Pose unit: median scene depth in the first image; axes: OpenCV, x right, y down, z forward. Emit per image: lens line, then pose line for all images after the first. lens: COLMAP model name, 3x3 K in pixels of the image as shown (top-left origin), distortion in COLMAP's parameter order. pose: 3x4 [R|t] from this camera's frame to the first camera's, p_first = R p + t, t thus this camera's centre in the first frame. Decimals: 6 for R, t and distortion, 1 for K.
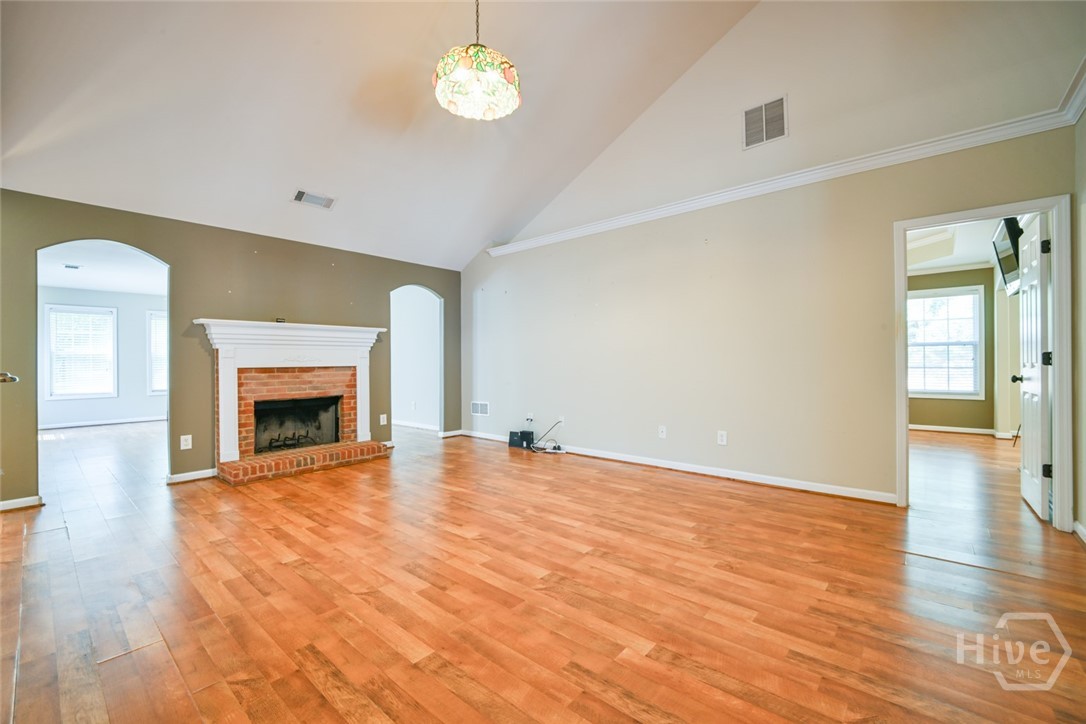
lens RADIAL K [[448.2, 0, 549.9], [0, 448.2, 360.5], [0, 0, 1]] dist [0.000060, -0.005157]
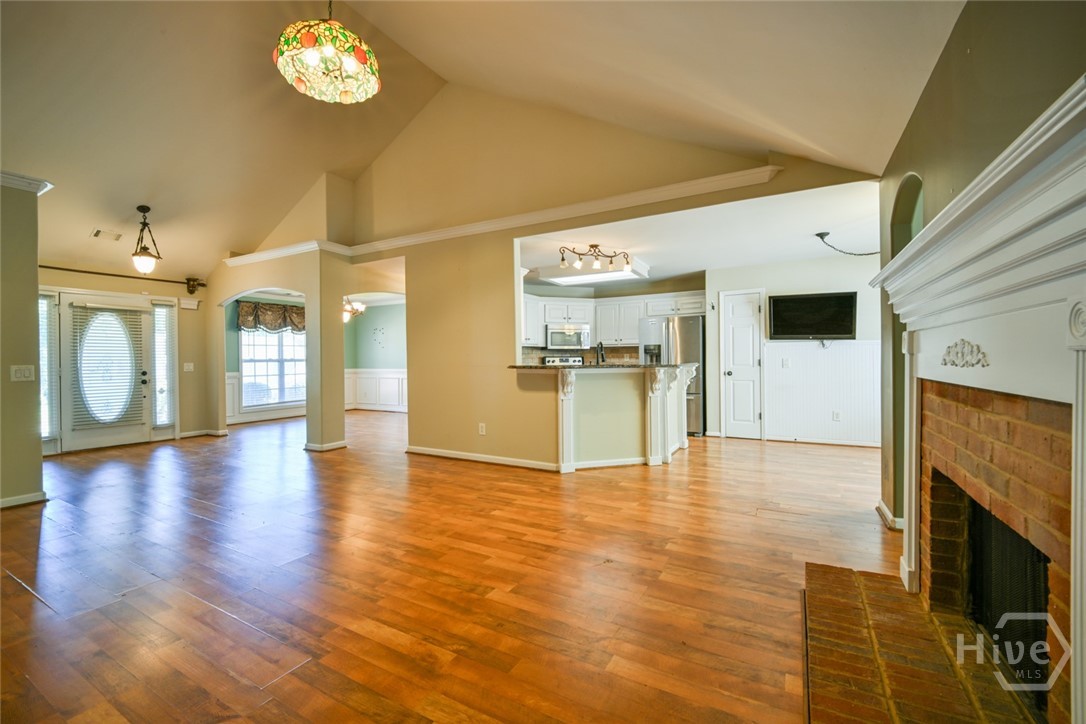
lens RADIAL K [[448.2, 0, 544.9], [0, 448.2, 361.8], [0, 0, 1]] dist [0.000060, -0.005157]
pose [[-0.981642, 0.019522, -0.189731, -0.300016], [0.017527, 0.999772, 0.012184, -0.010696], [0.189926, 0.008635, -0.981760, 1.461322]]
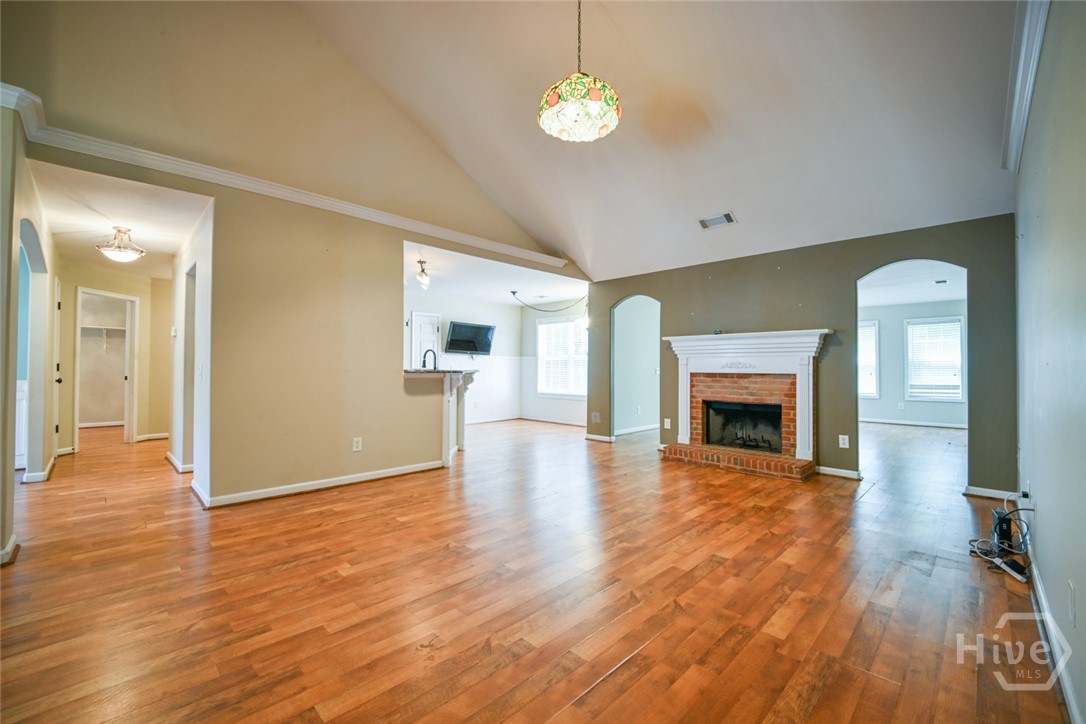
lens RADIAL K [[448.2, 0, 541.7], [0, 448.2, 360.6], [0, 0, 1]] dist [0.000060, -0.005157]
pose [[-0.078342, -0.005533, -0.996911, 0.671770], [-0.006517, 0.999966, -0.005038, -0.009063], [0.996905, 0.006102, -0.078376, 0.737047]]
